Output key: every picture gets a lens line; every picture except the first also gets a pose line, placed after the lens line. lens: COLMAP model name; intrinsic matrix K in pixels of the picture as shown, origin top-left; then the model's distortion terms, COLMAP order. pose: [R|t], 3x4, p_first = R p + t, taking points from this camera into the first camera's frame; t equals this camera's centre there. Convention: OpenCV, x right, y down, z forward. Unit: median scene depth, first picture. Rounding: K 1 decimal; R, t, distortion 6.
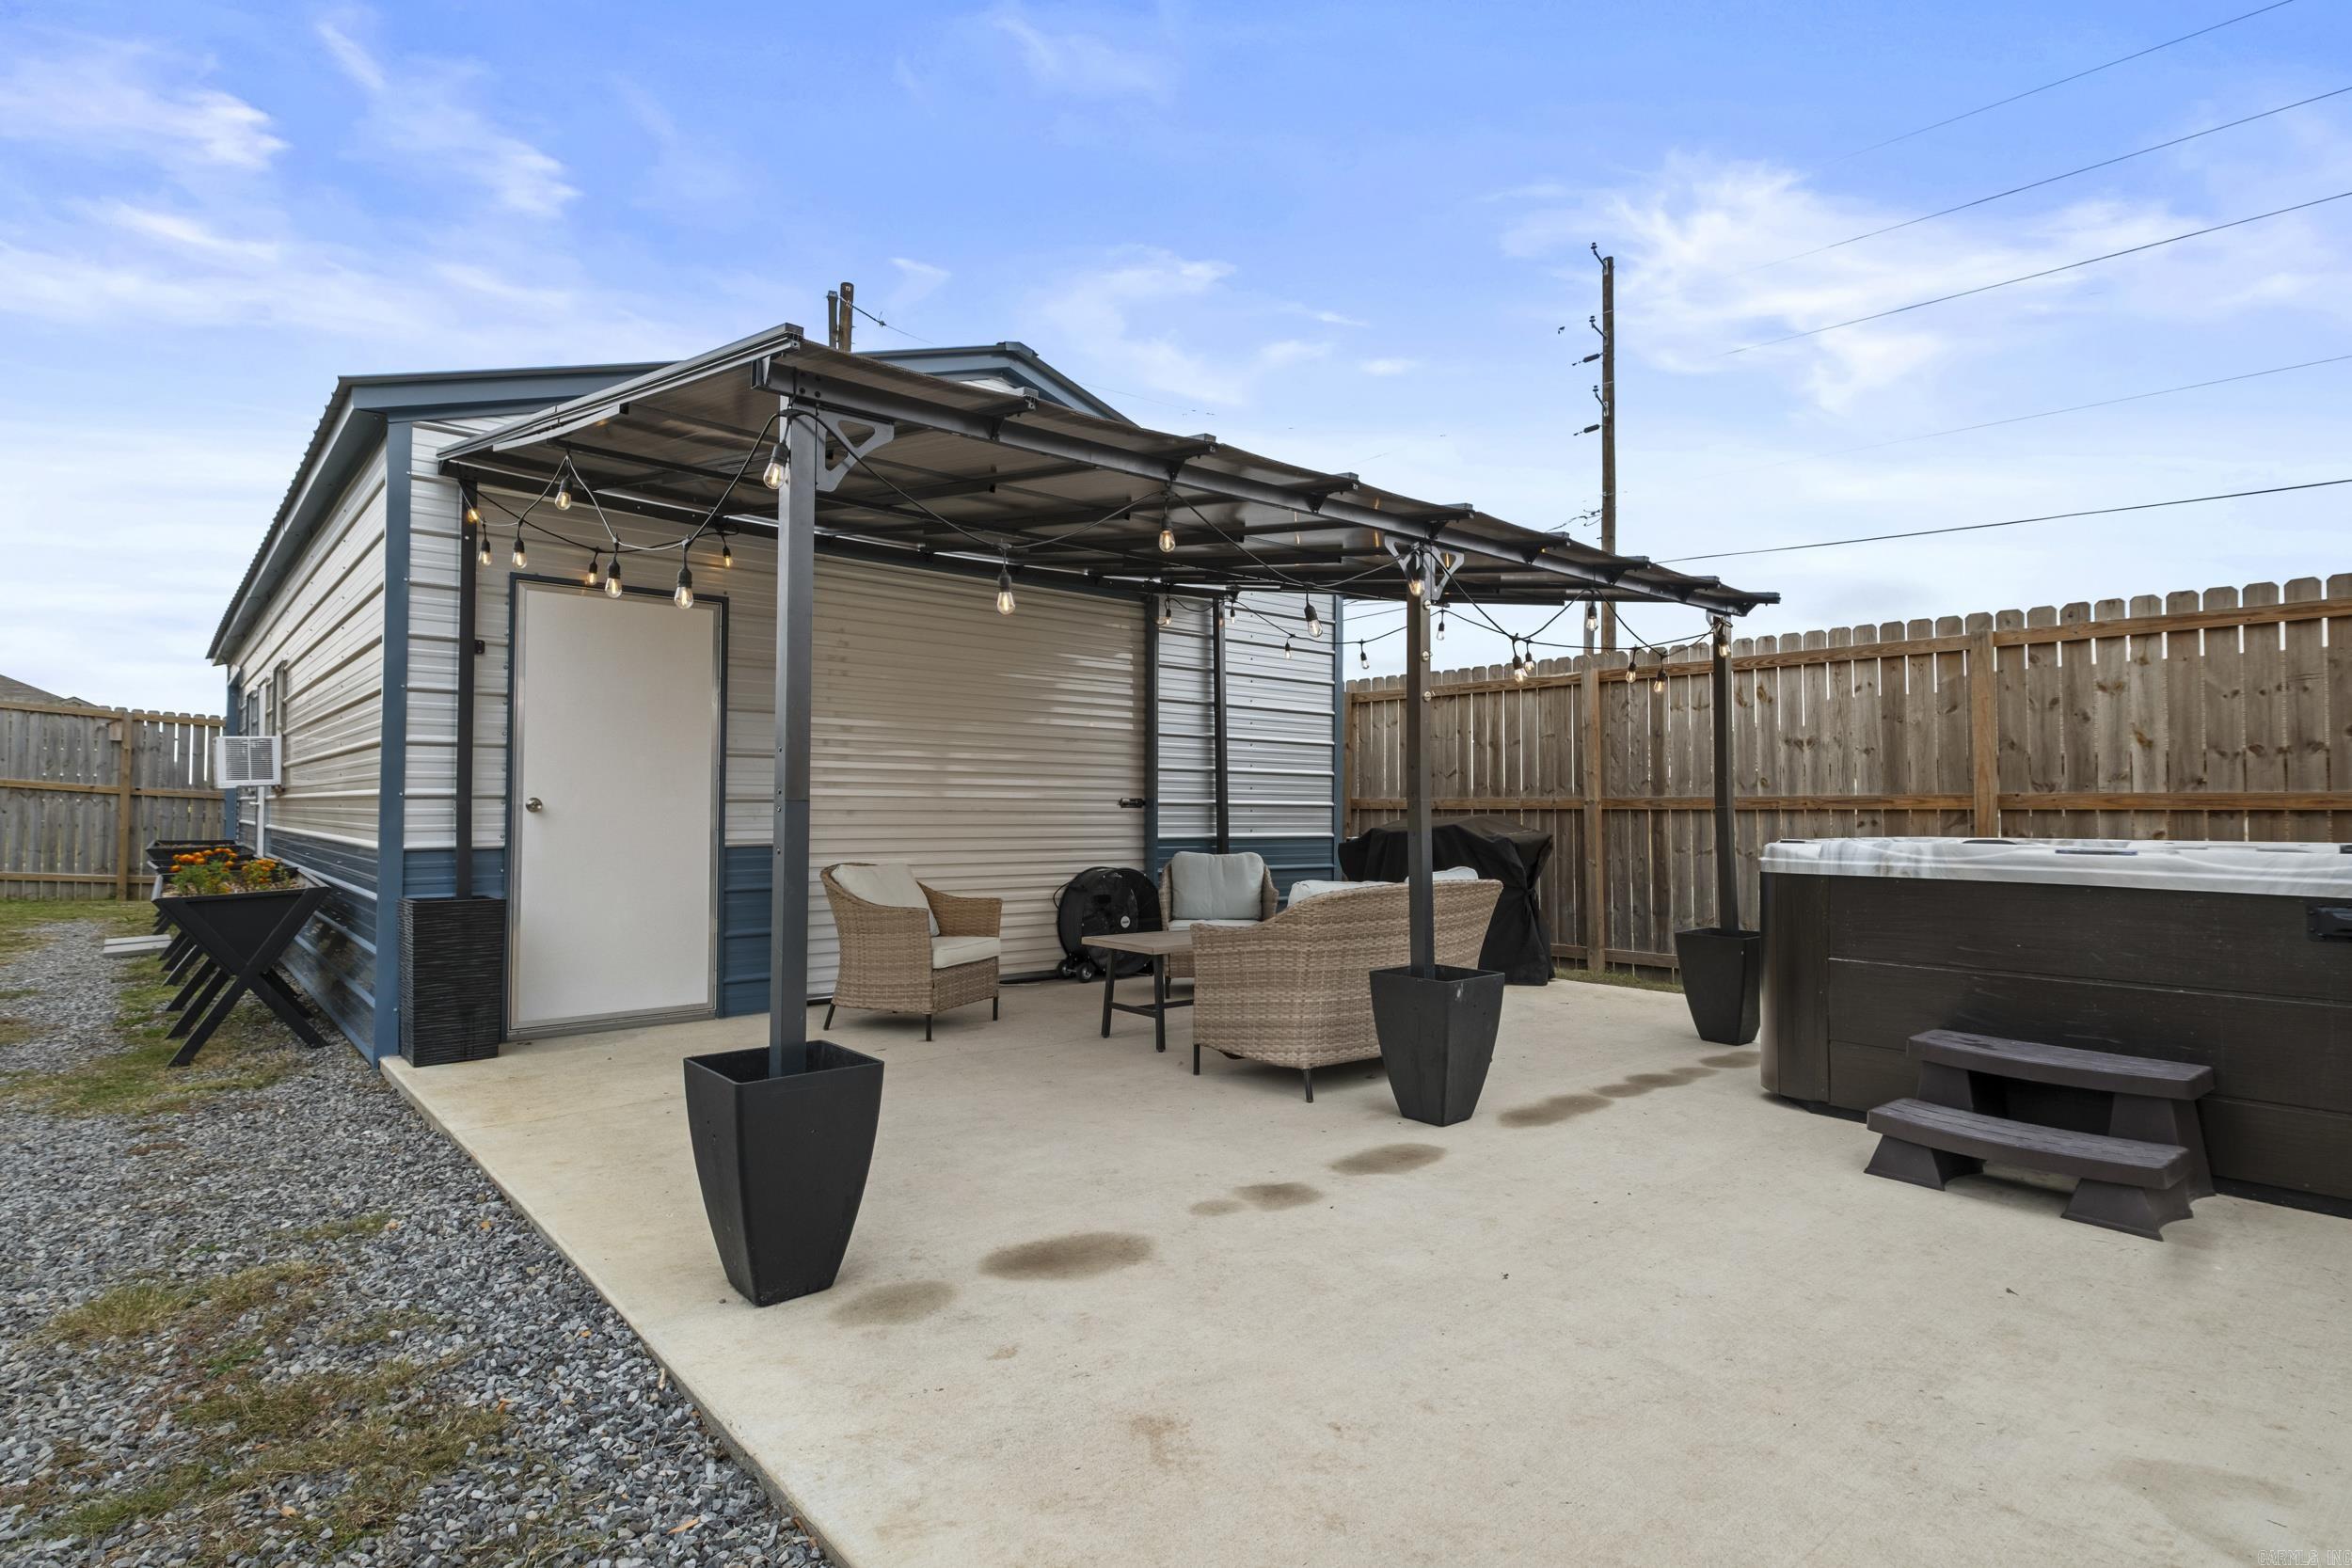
lens RADIAL K [[1198.4, 0, 1166.7], [0, 1198.4, 780.4], [0, 0, 1]] dist [0.004894, 0.001061]
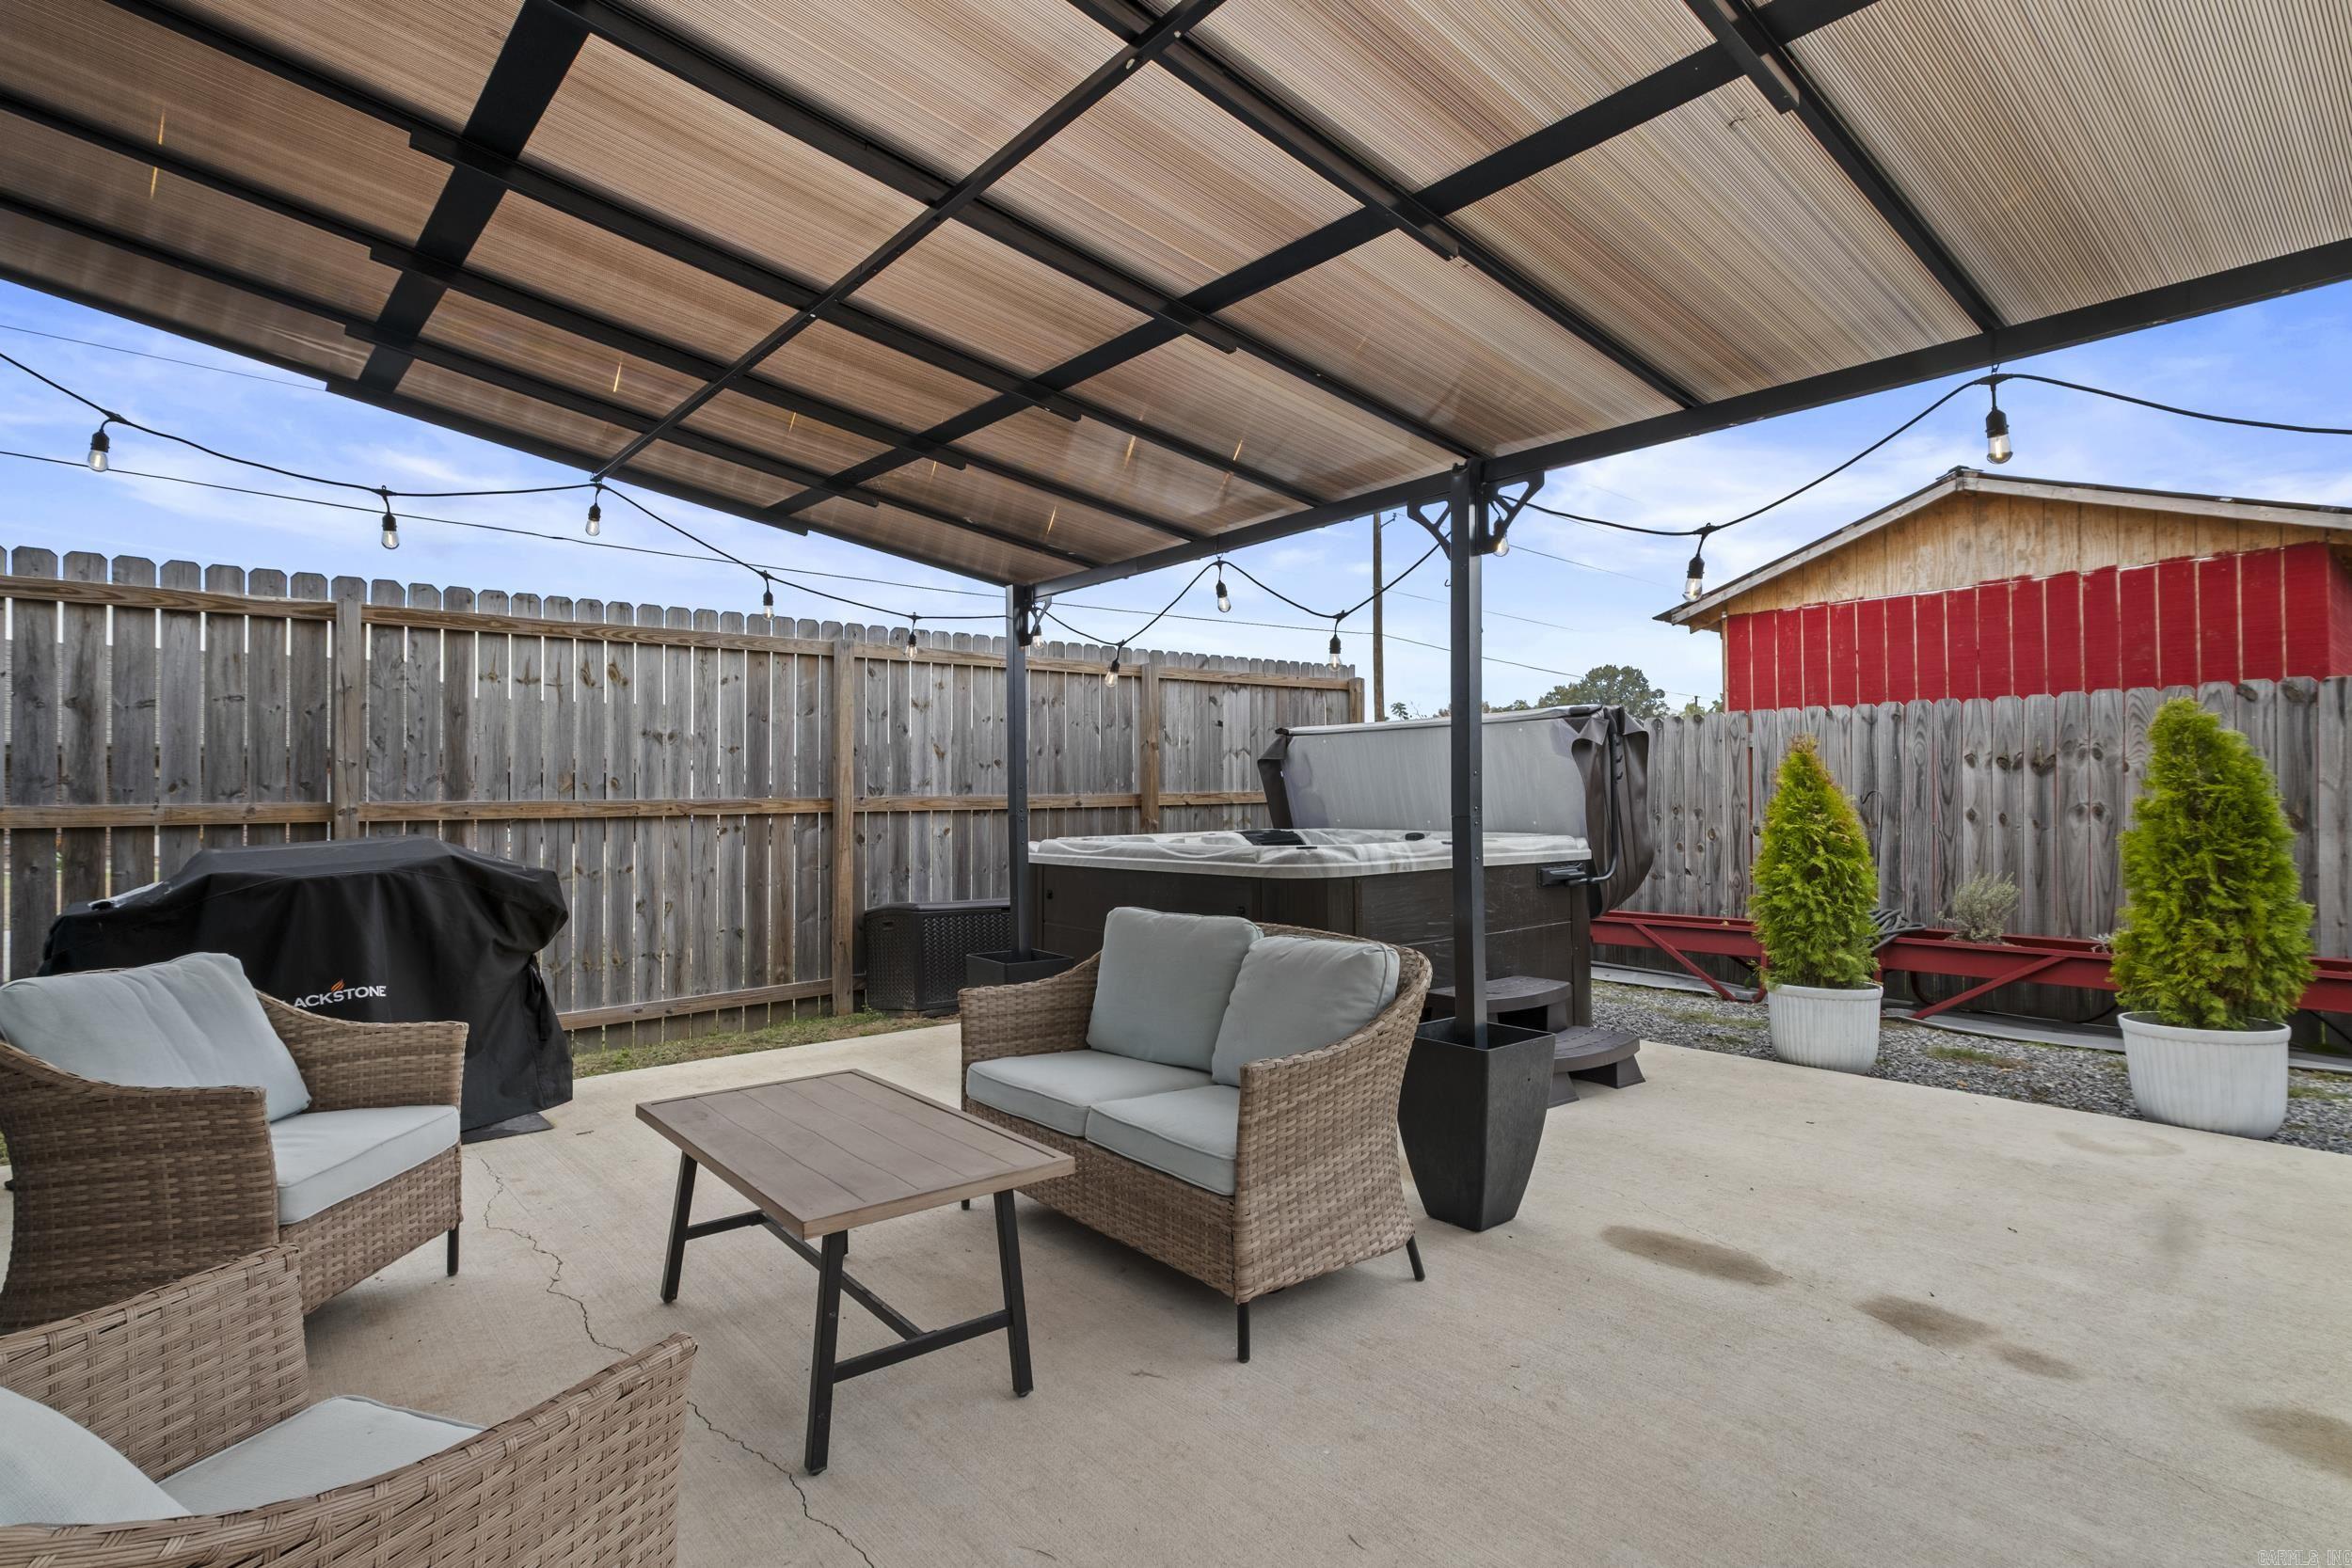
lens RADIAL K [[1170.1, 0, 1181.5], [0, 1170.1, 812.6], [0, 0, 1]] dist [0.041602, -0.000157]
pose [[-0.002004, -0.022495, 0.999745, -0.308638], [-0.017090, 0.999602, 0.022458, -0.003040], [-0.999852, -0.017041, -0.002388, 0.659044]]
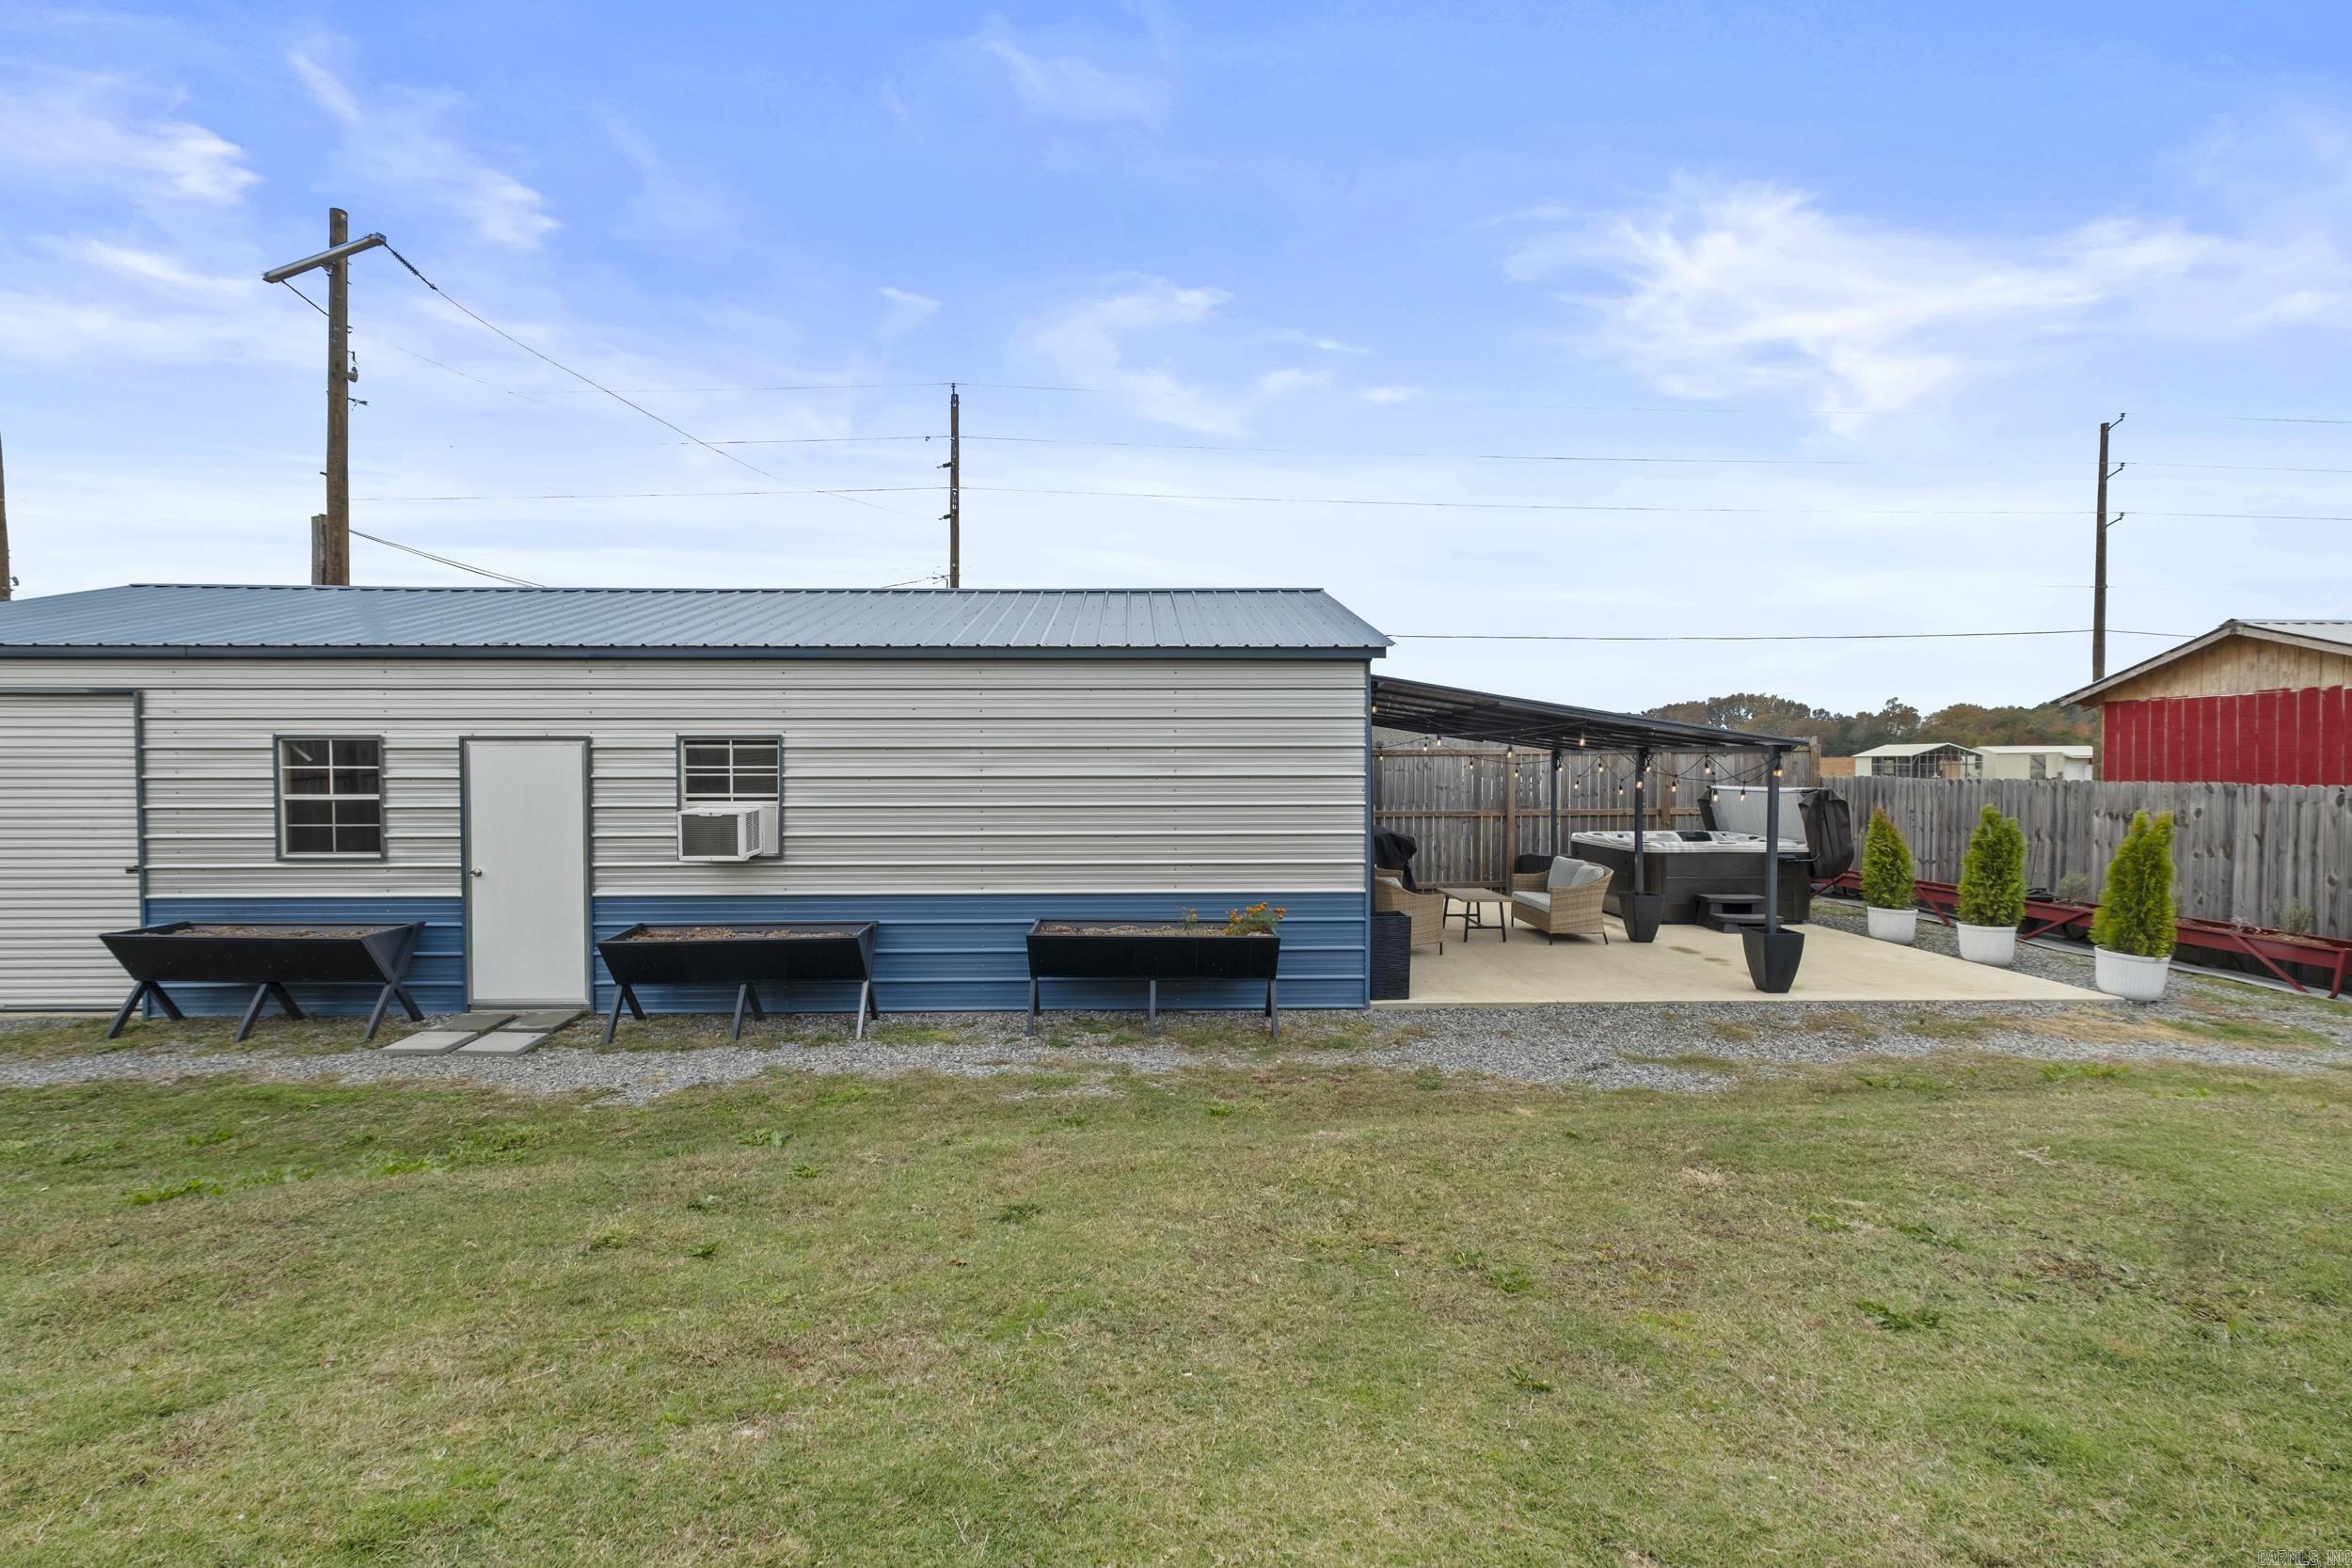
lens RADIAL K [[1020.1, 0, 1163.1], [0, 1020.1, 777.5], [0, 0, 1]] dist [0.007126, 0.000230]
pose [[0.626625, -0.017120, 0.779133, -1.424990], [-0.014145, 0.999344, 0.033335, -0.115233], [-0.779193, -0.031909, 0.625972, 0.180555]]
